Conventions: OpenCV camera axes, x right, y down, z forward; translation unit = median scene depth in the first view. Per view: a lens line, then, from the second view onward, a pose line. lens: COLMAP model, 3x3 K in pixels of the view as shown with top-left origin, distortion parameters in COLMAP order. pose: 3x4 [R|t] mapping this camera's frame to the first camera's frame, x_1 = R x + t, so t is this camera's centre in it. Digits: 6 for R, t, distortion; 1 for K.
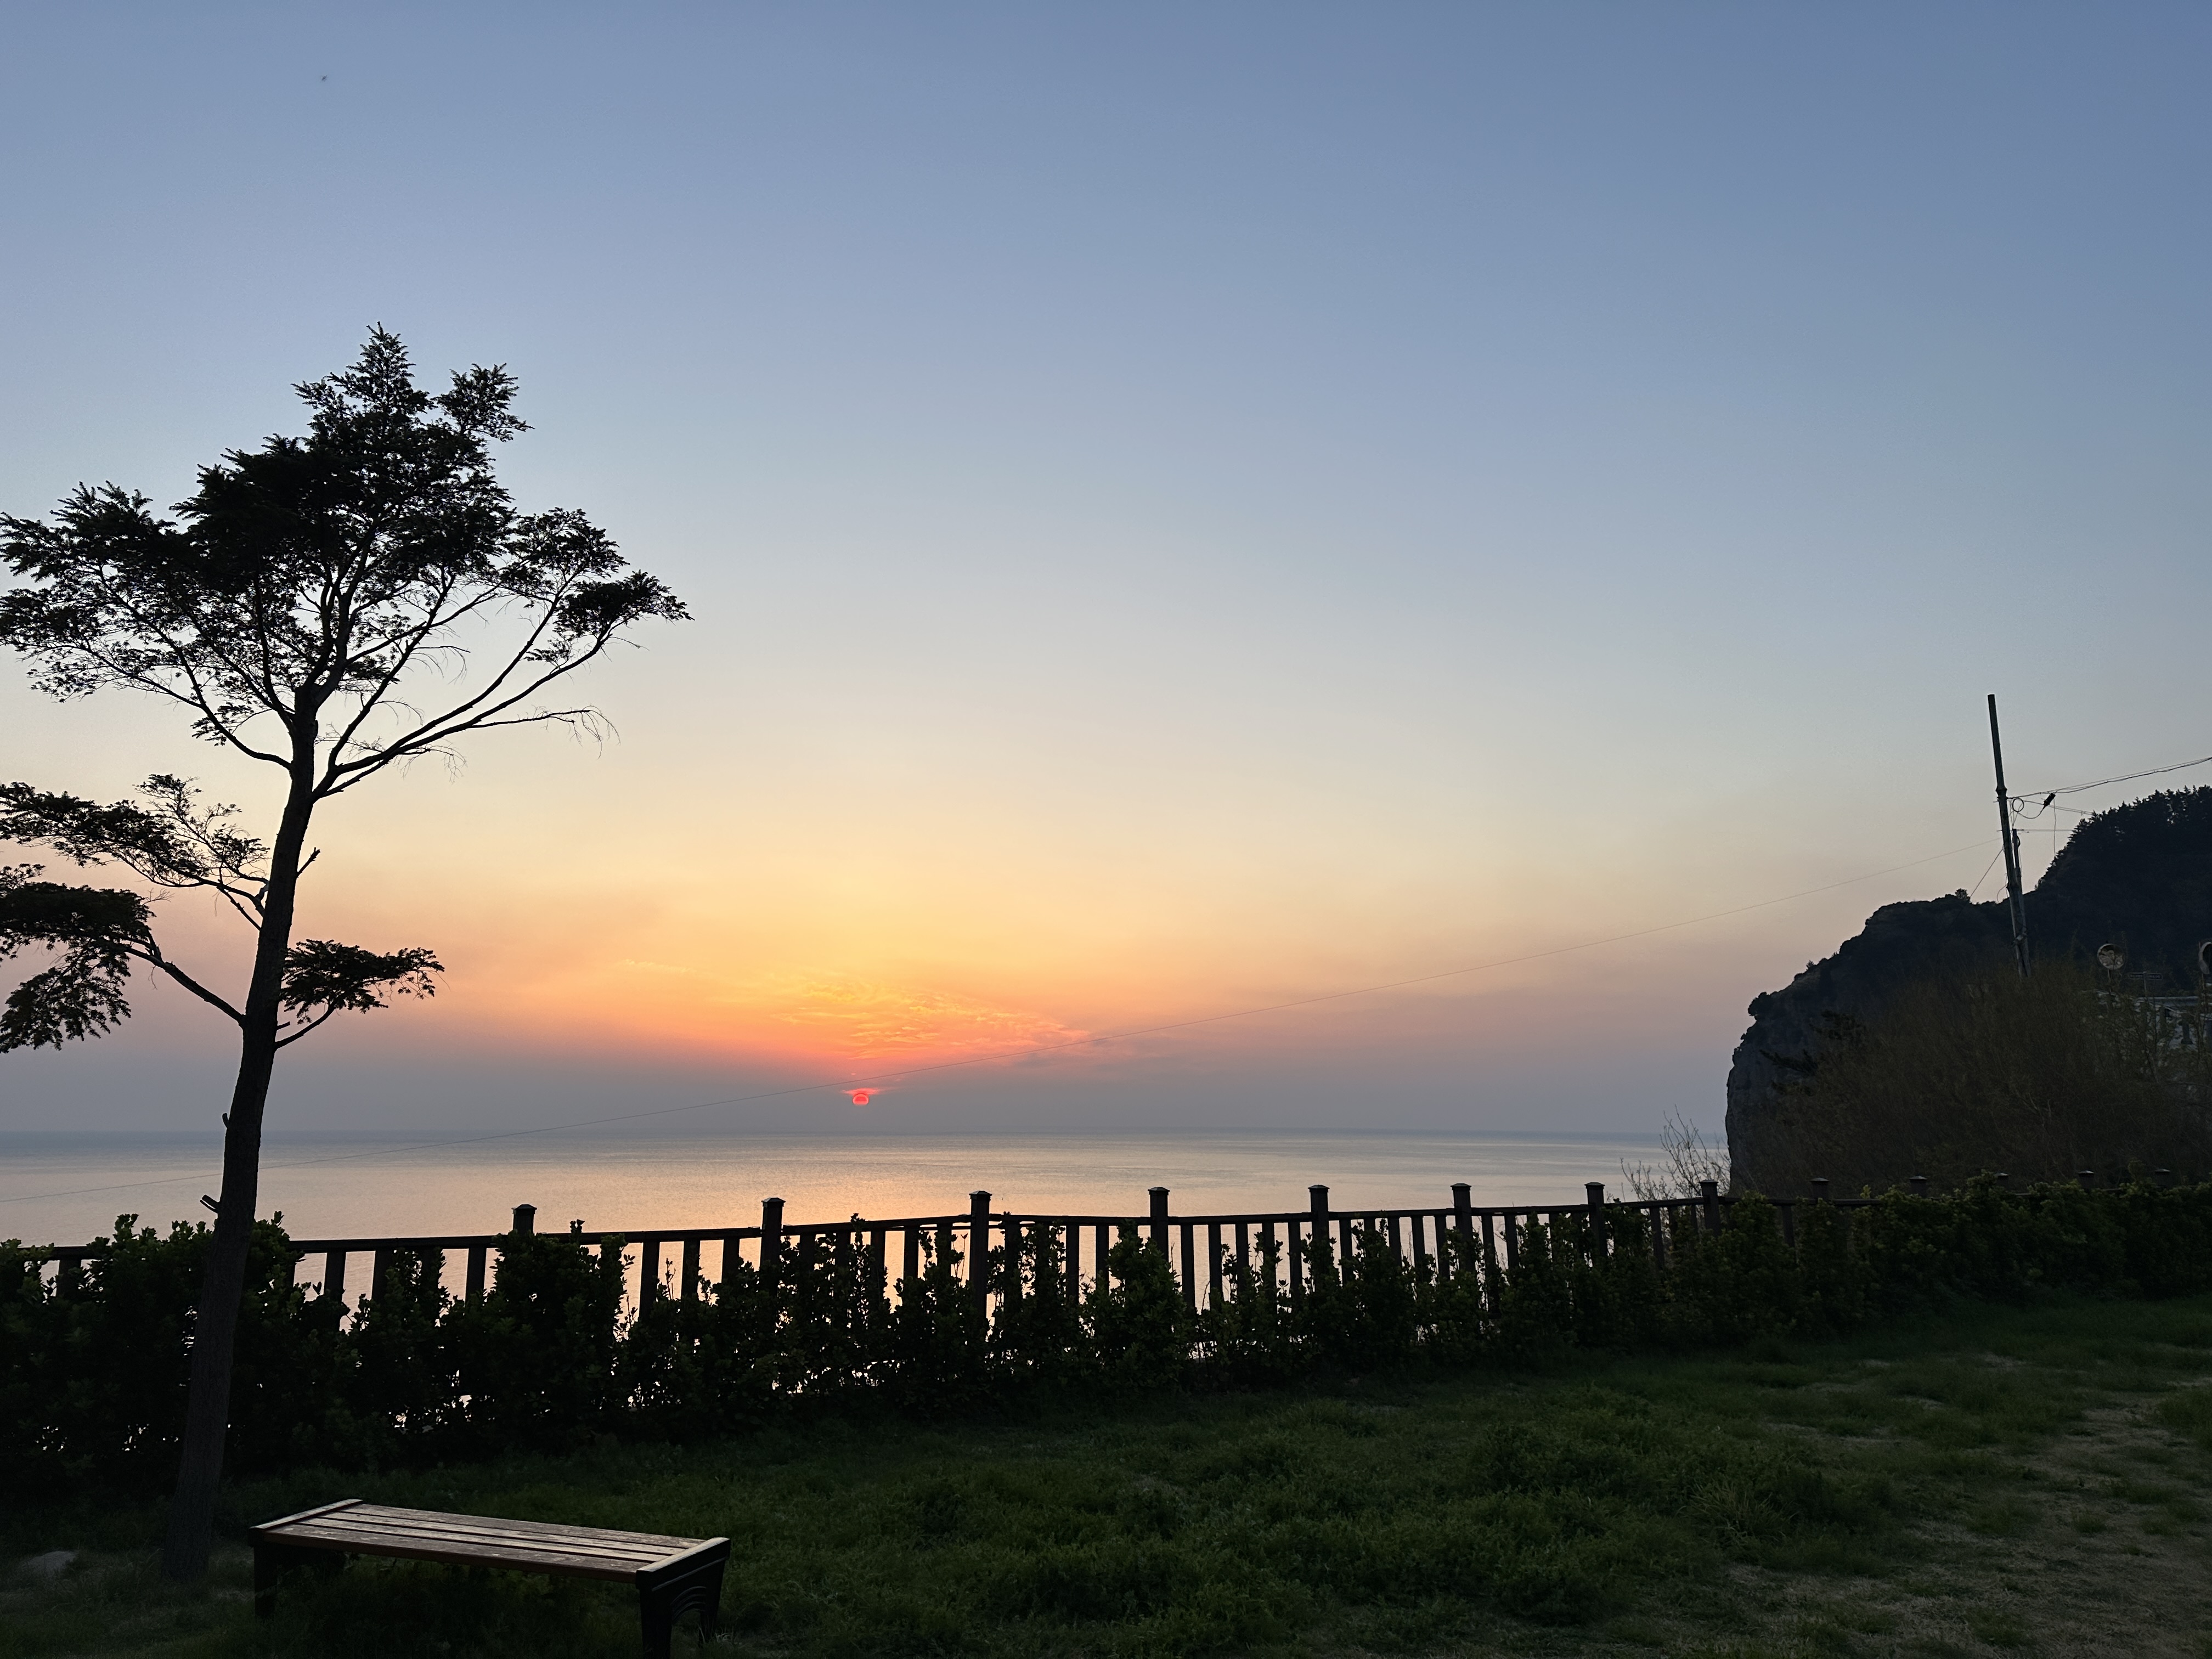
lens RADIAL K [[1493.9, 0, 1091.7], [0, 1493.9, 854.2], [0, 0, 1]] dist [0.123677, -0.166667]
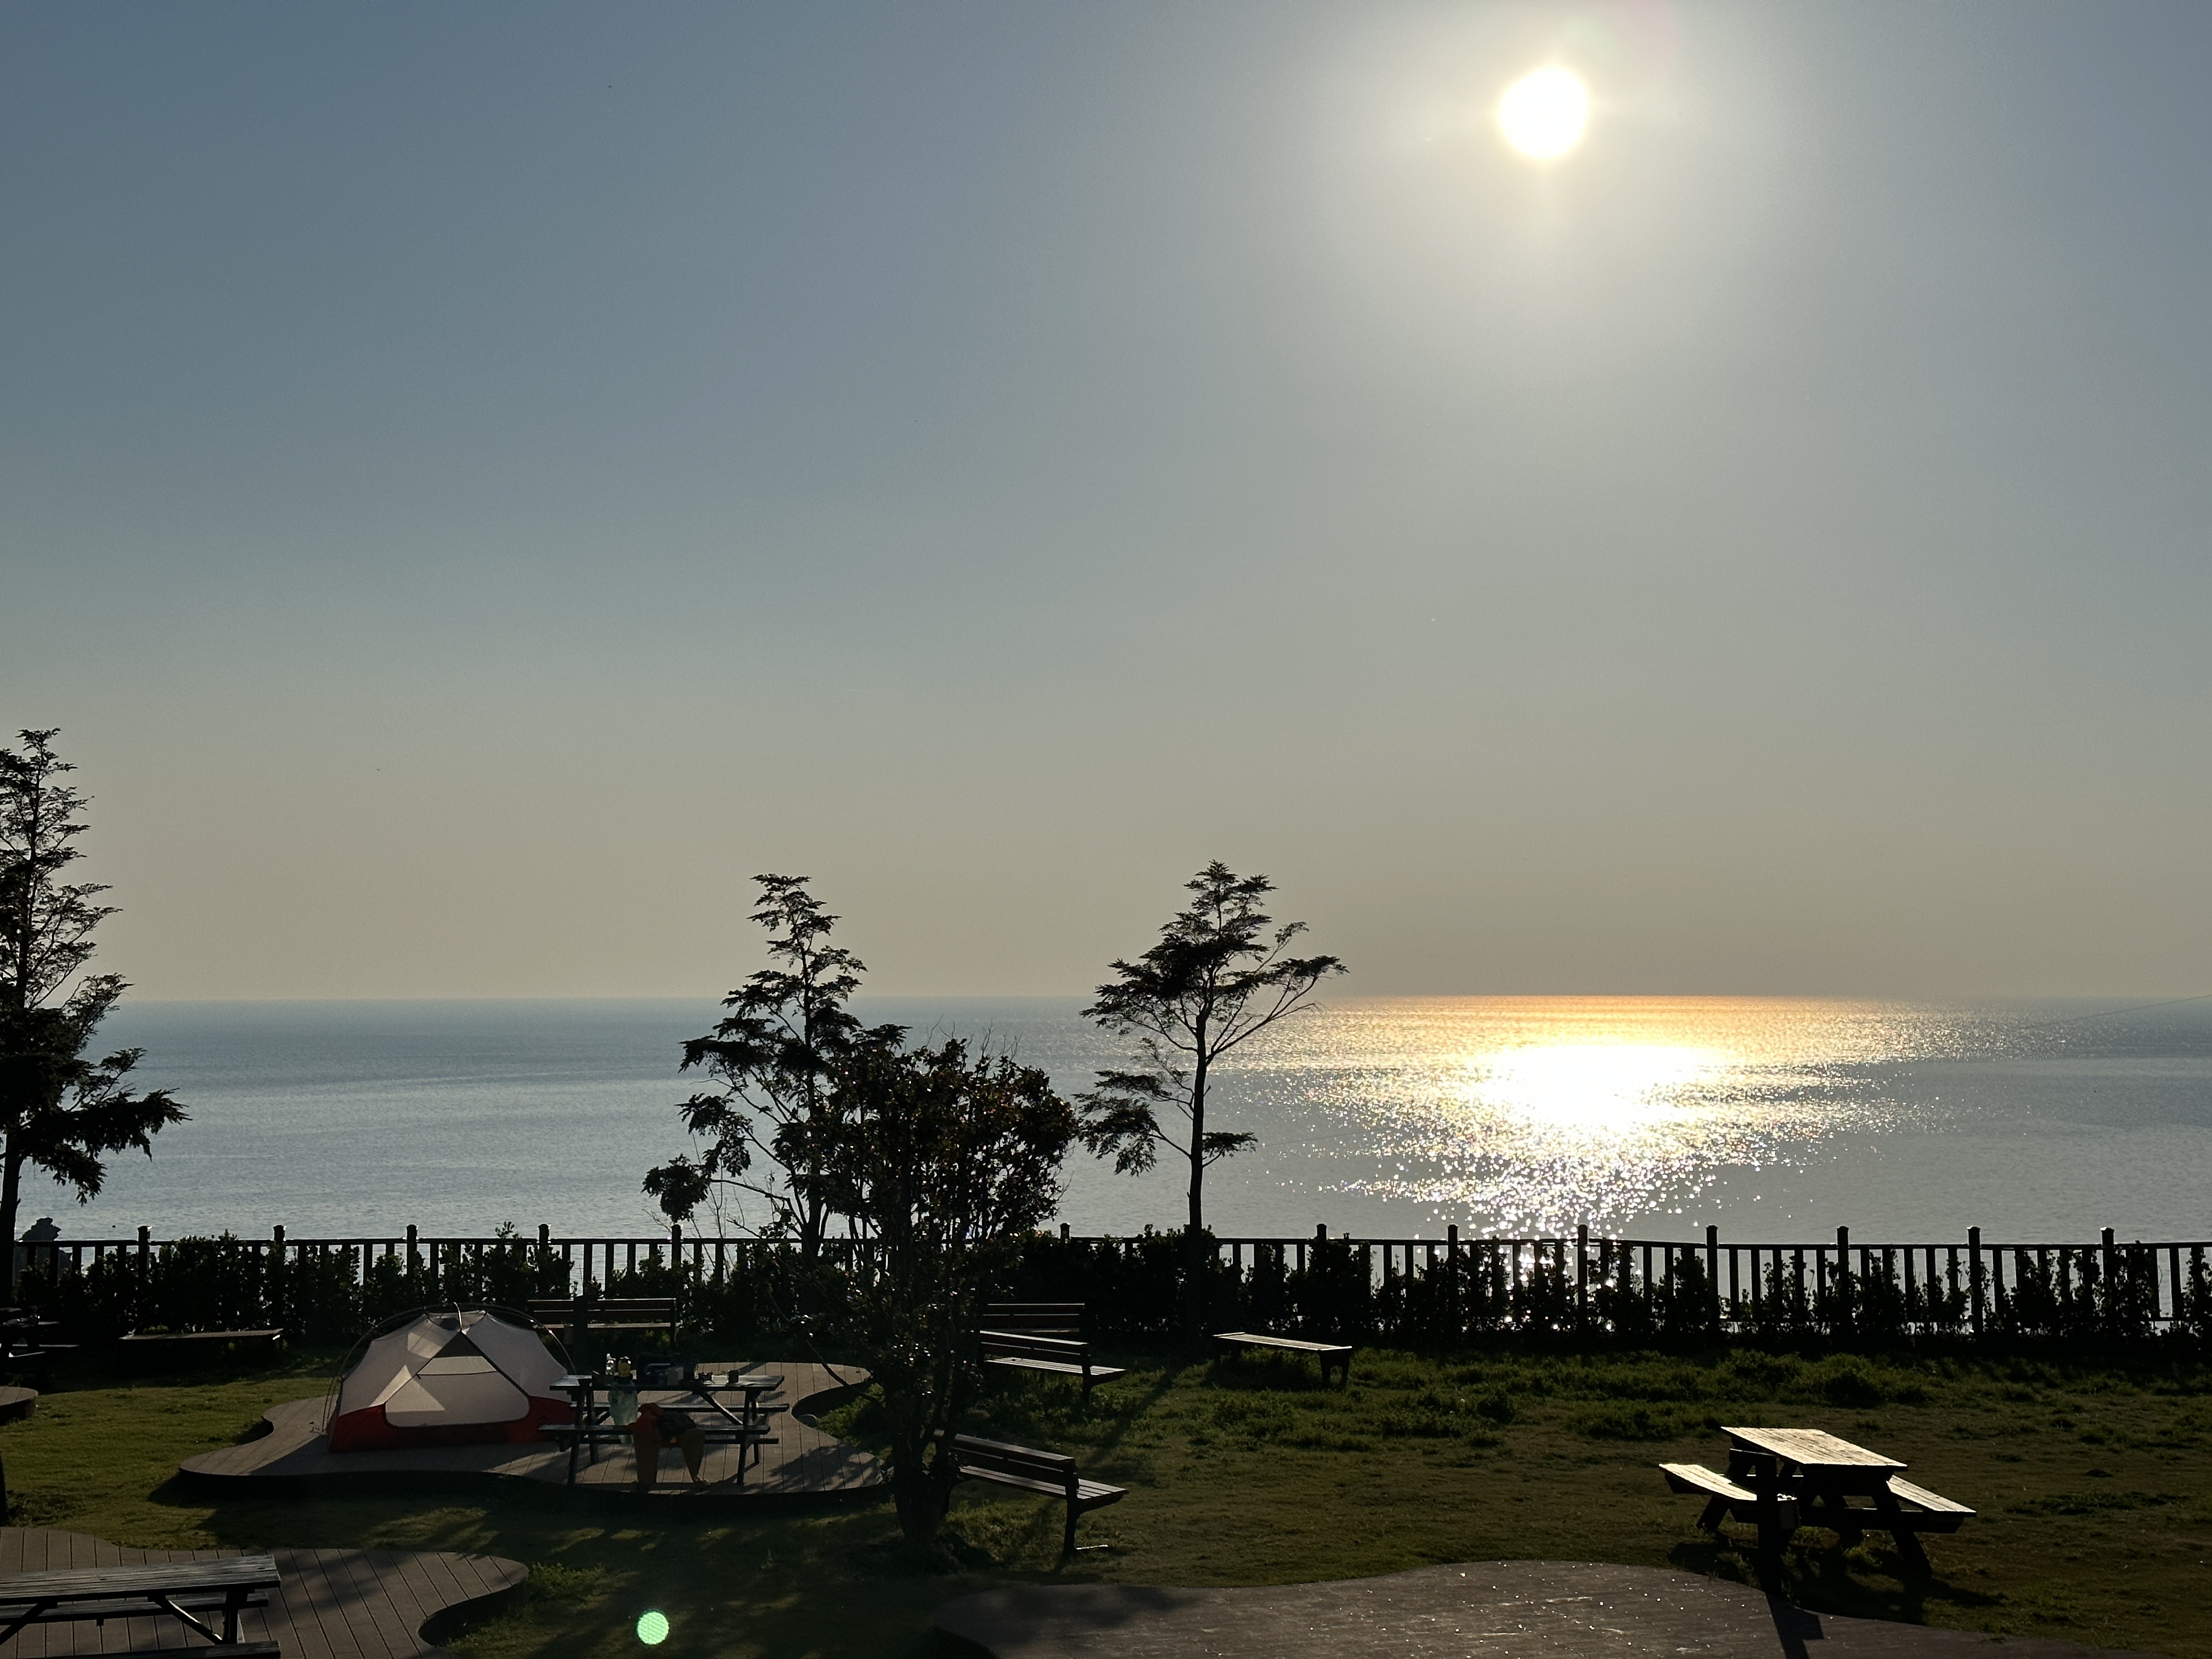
lens RADIAL K [[3074.2, 0, 1106.0], [0, 3074.2, 829.5], [0, 0, 1]] dist [0.117581, 0.144056]
pose [[0.871158, -0.027359, -0.490240, 1.230233], [0.090893, 0.990176, 0.106259, -0.657292], [0.482516, -0.137128, 0.865086, -2.280167]]
